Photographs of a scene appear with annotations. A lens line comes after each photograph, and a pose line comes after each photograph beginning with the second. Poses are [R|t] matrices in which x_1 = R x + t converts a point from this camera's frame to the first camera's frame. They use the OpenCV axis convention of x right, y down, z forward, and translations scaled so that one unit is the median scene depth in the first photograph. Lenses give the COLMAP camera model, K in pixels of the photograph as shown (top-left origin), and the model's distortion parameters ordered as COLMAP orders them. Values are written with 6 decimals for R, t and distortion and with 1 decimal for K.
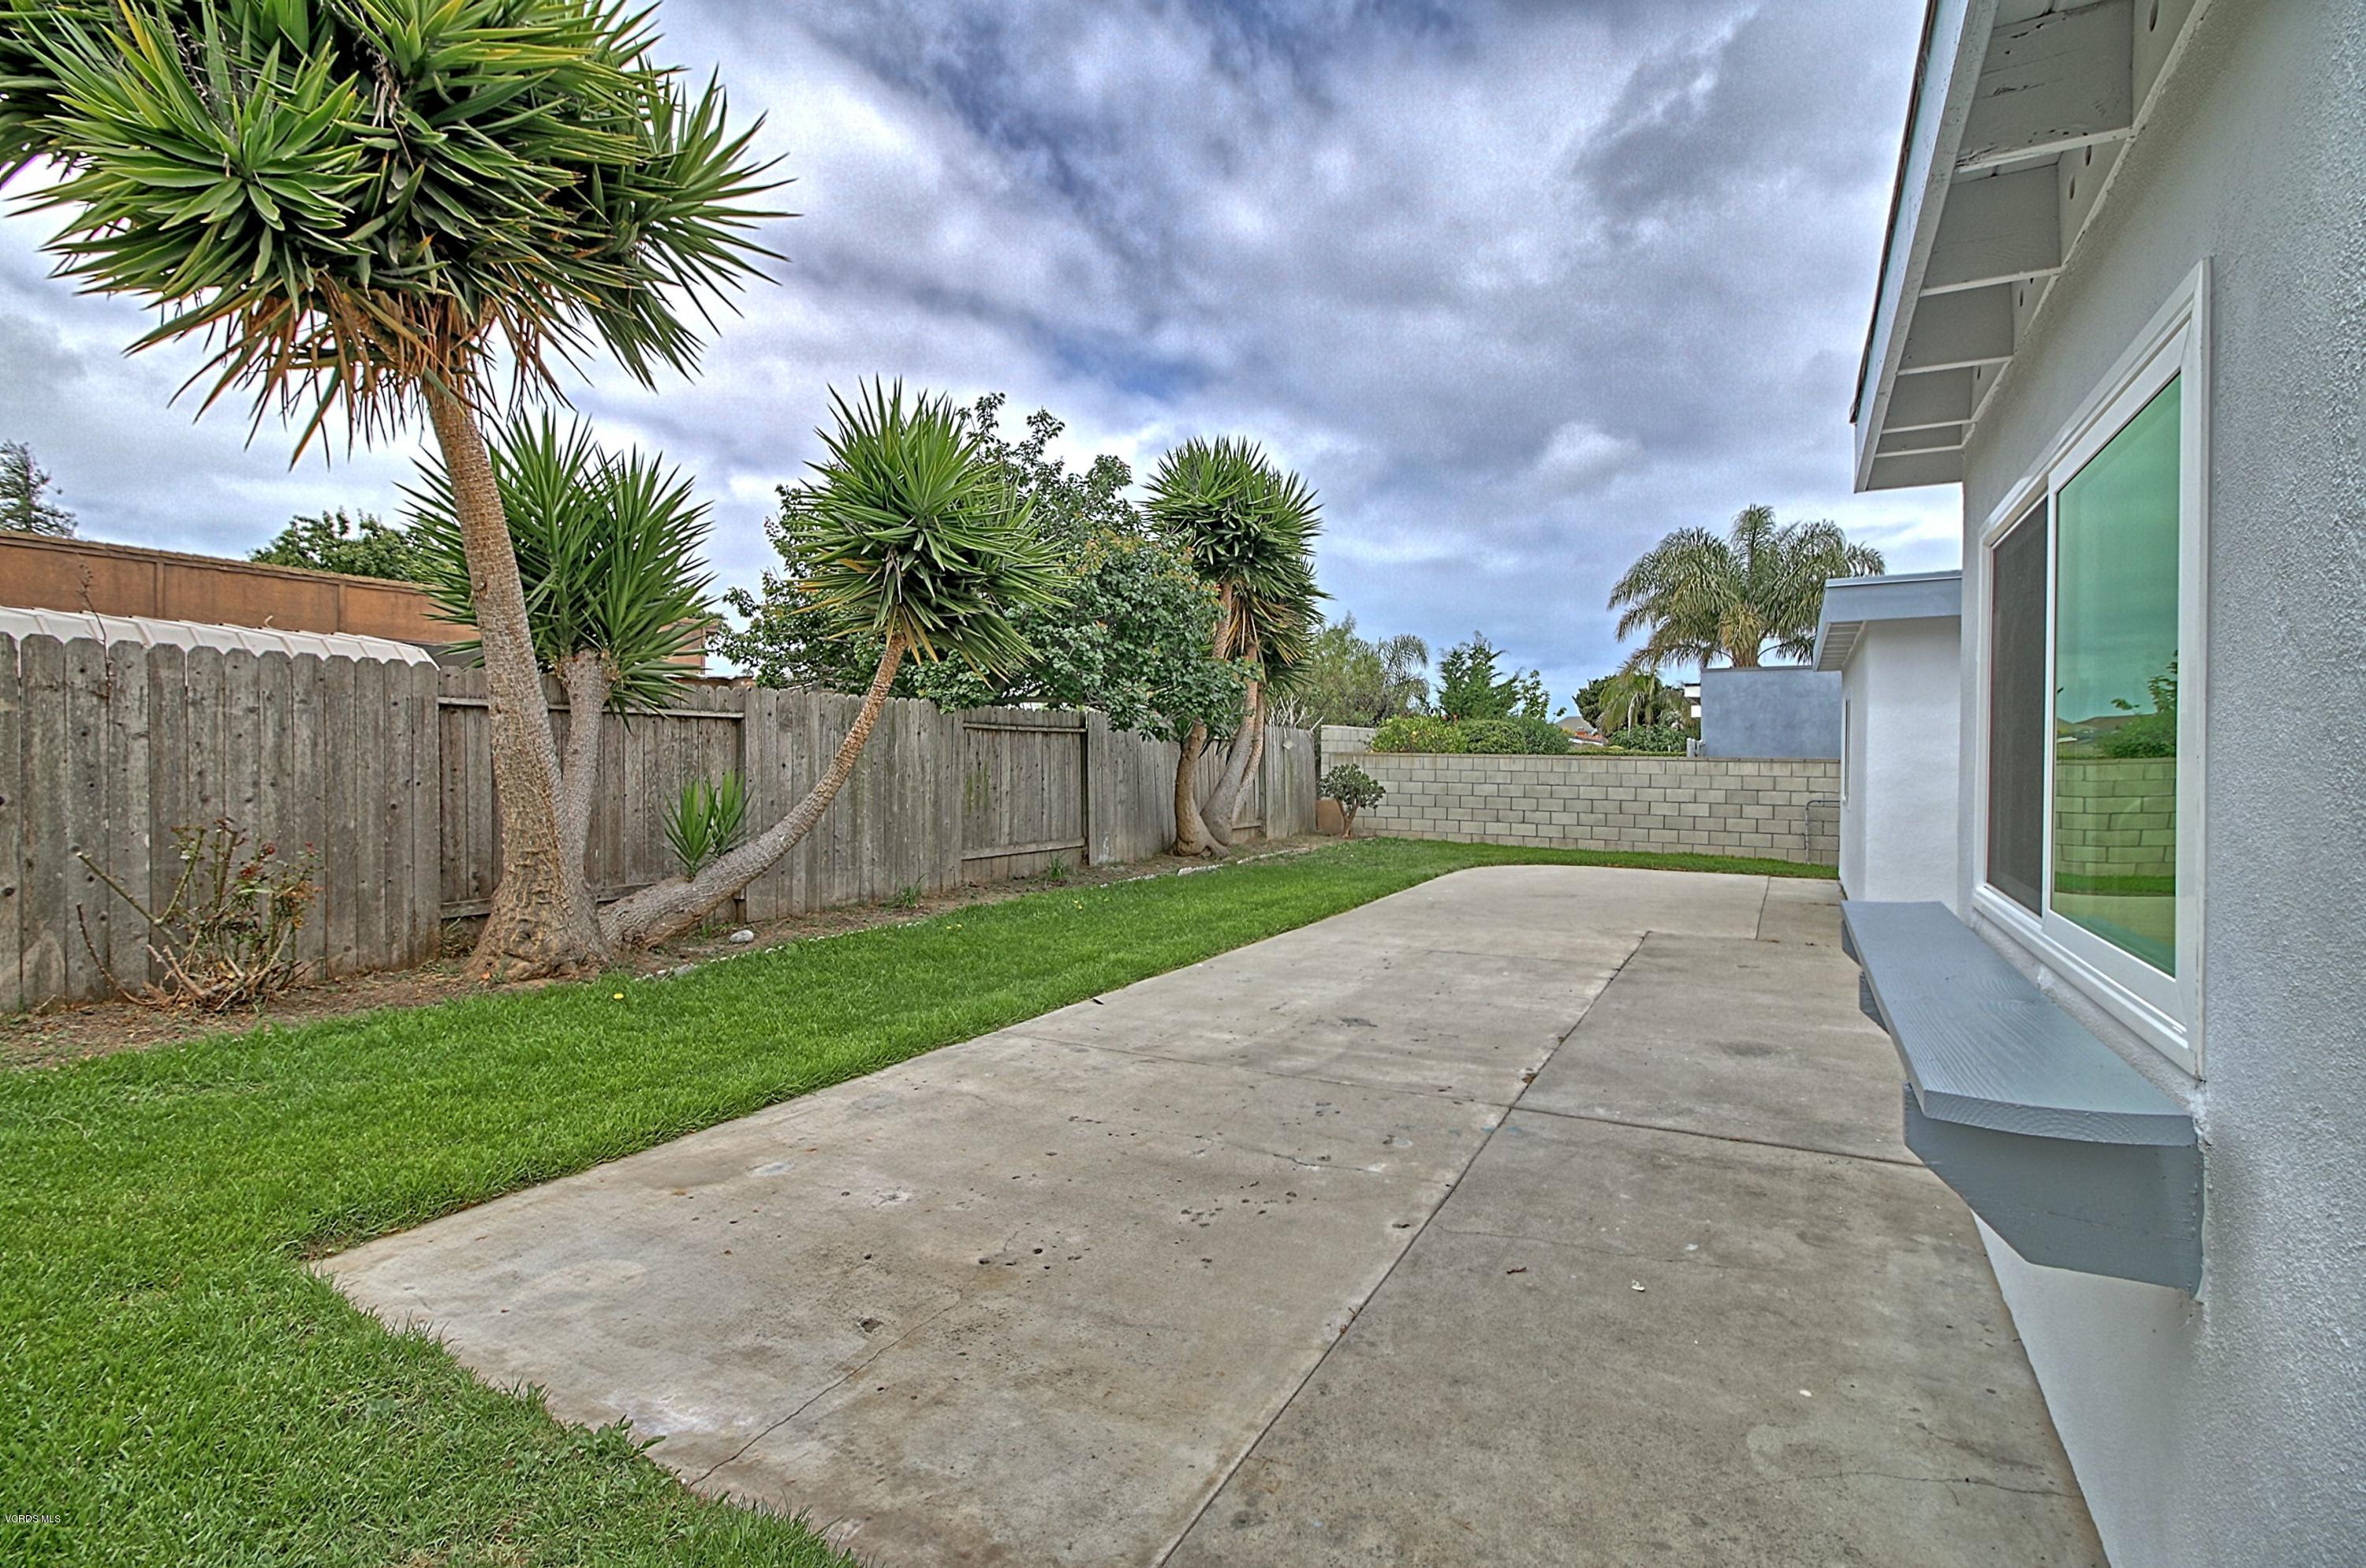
lens RADIAL K [[1096.9, 0, 1192.0], [0, 1096.9, 762.2], [0, 0, 1]] dist [-0.014819, 0.006978]
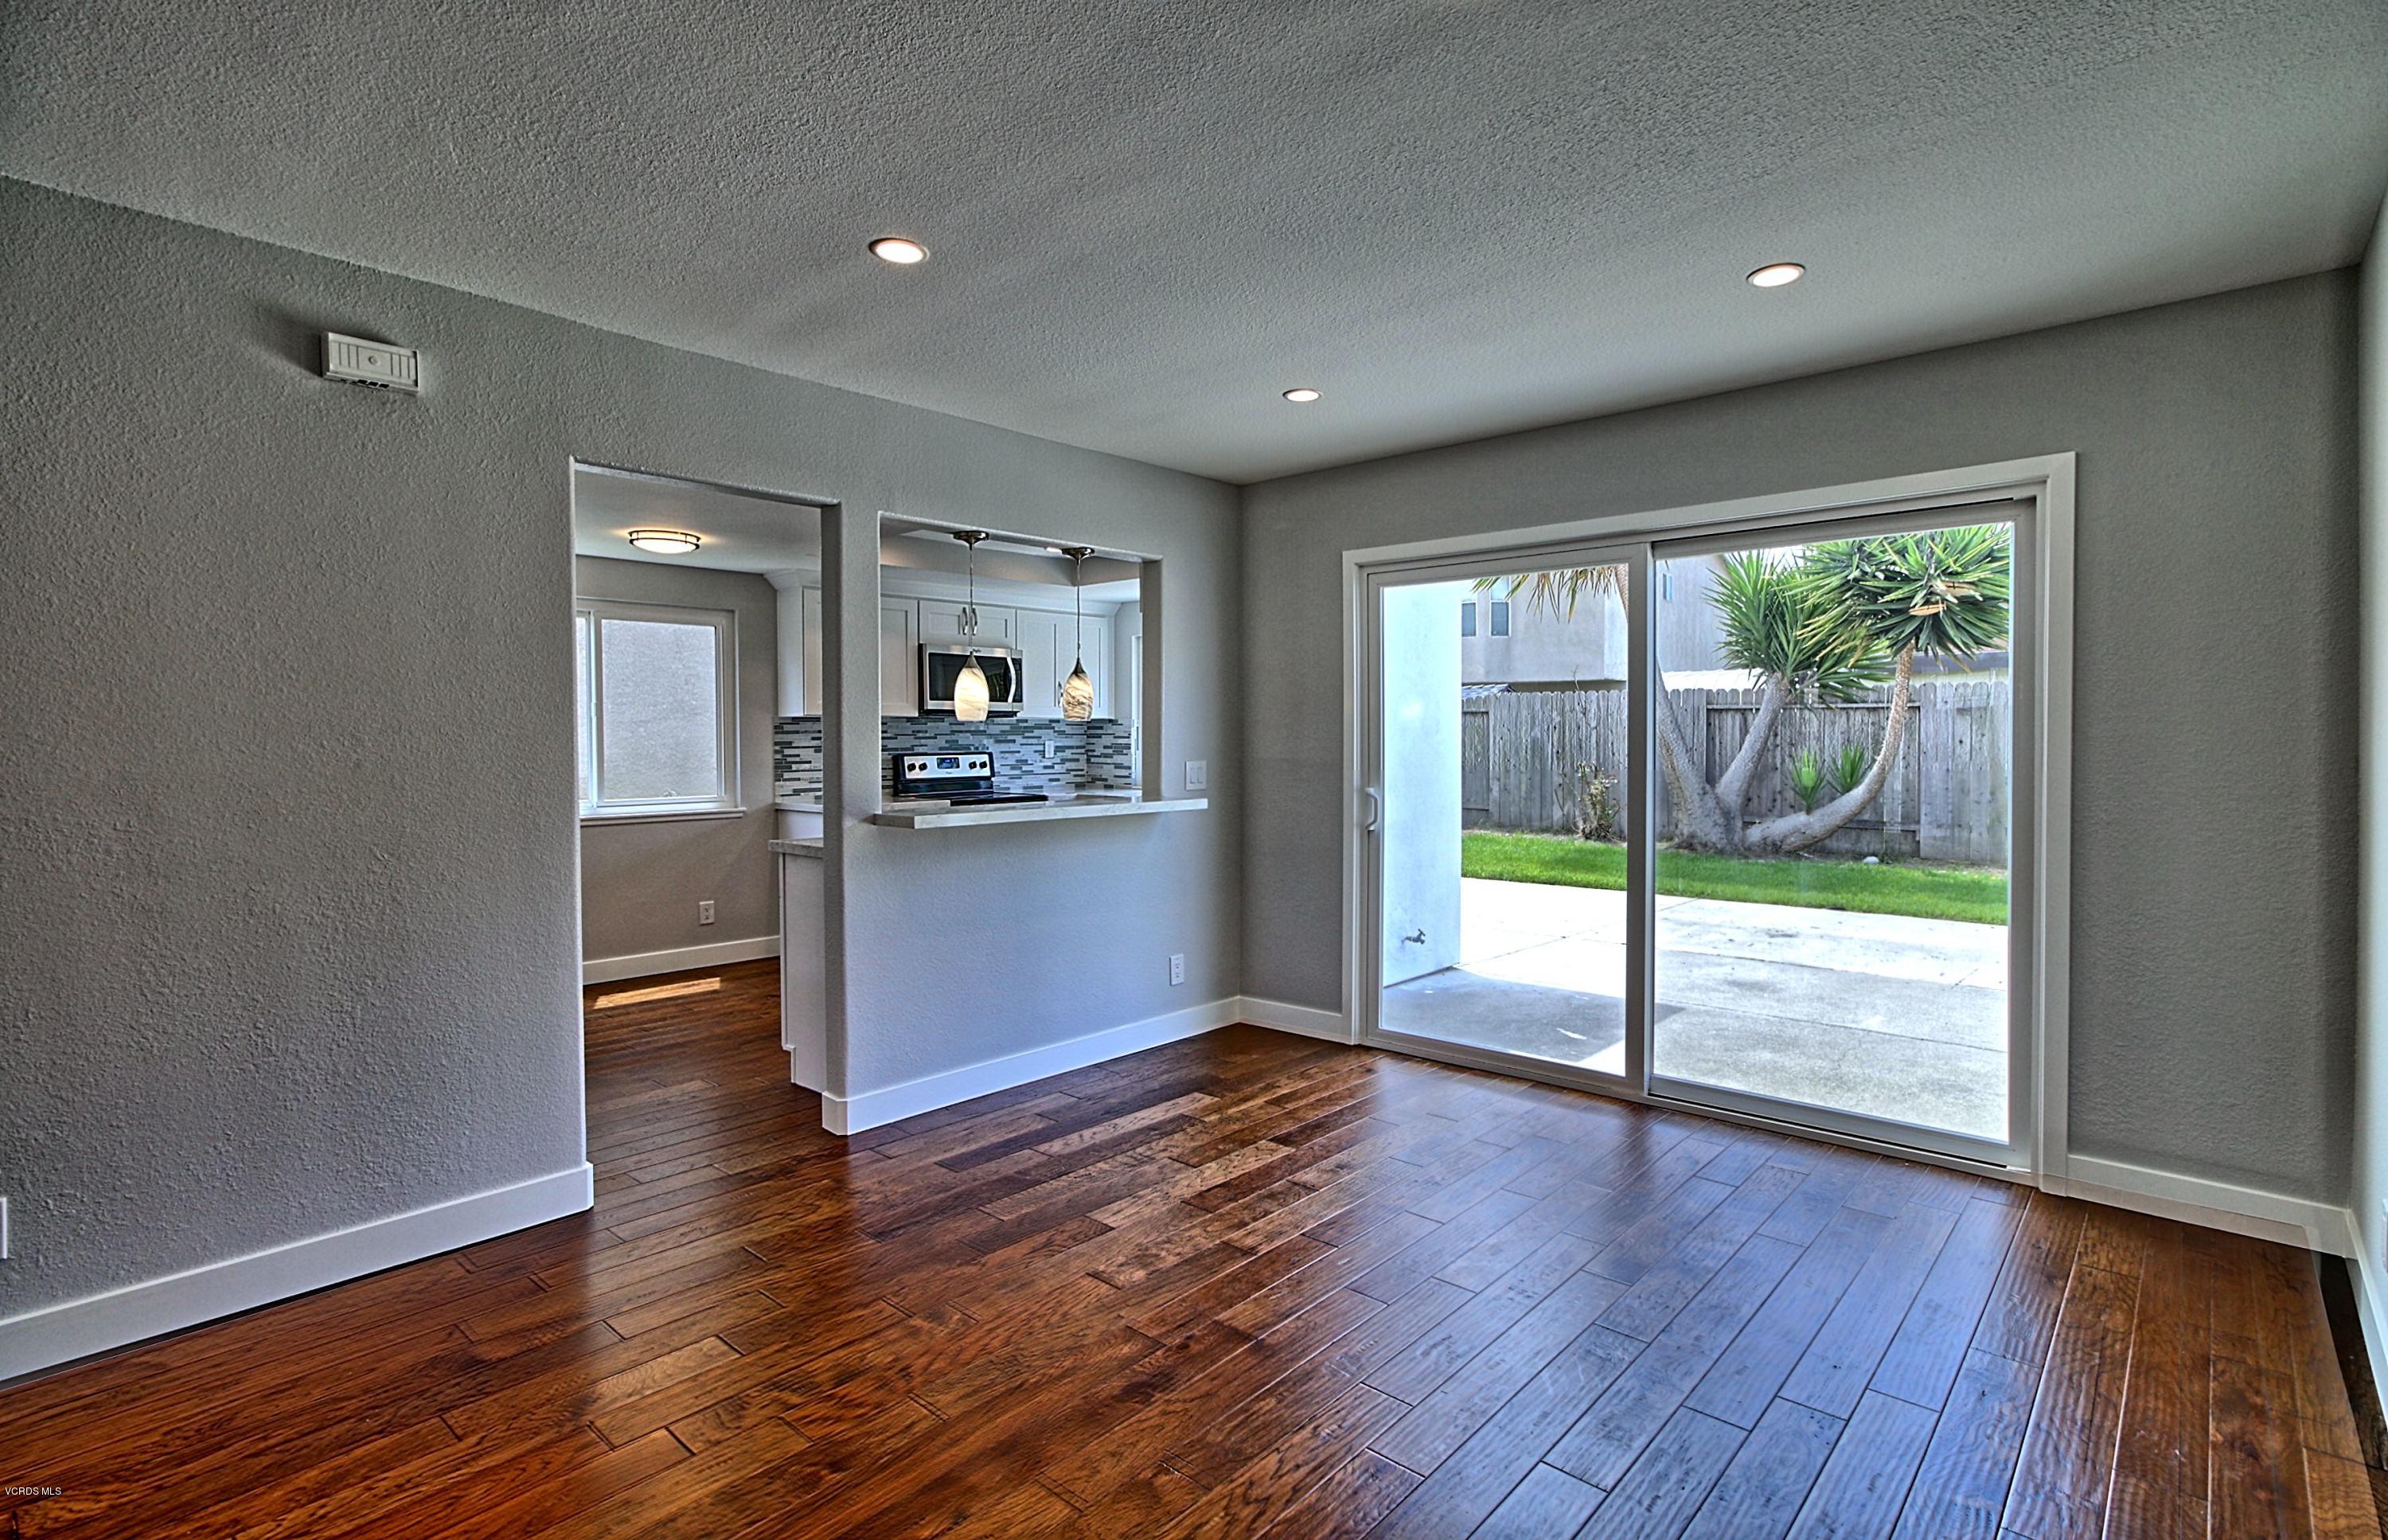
lens RADIAL K [[1129.6, 0, 1230.4], [0, 1129.6, 766.9], [0, 0, 1]] dist [-0.041304, 0.000116]
pose [[-0.221936, 0.021062, -0.974834, 1.592936], [-0.002771, 0.999749, 0.022231, 0.009040], [0.975057, 0.007635, -0.221822, 0.678601]]
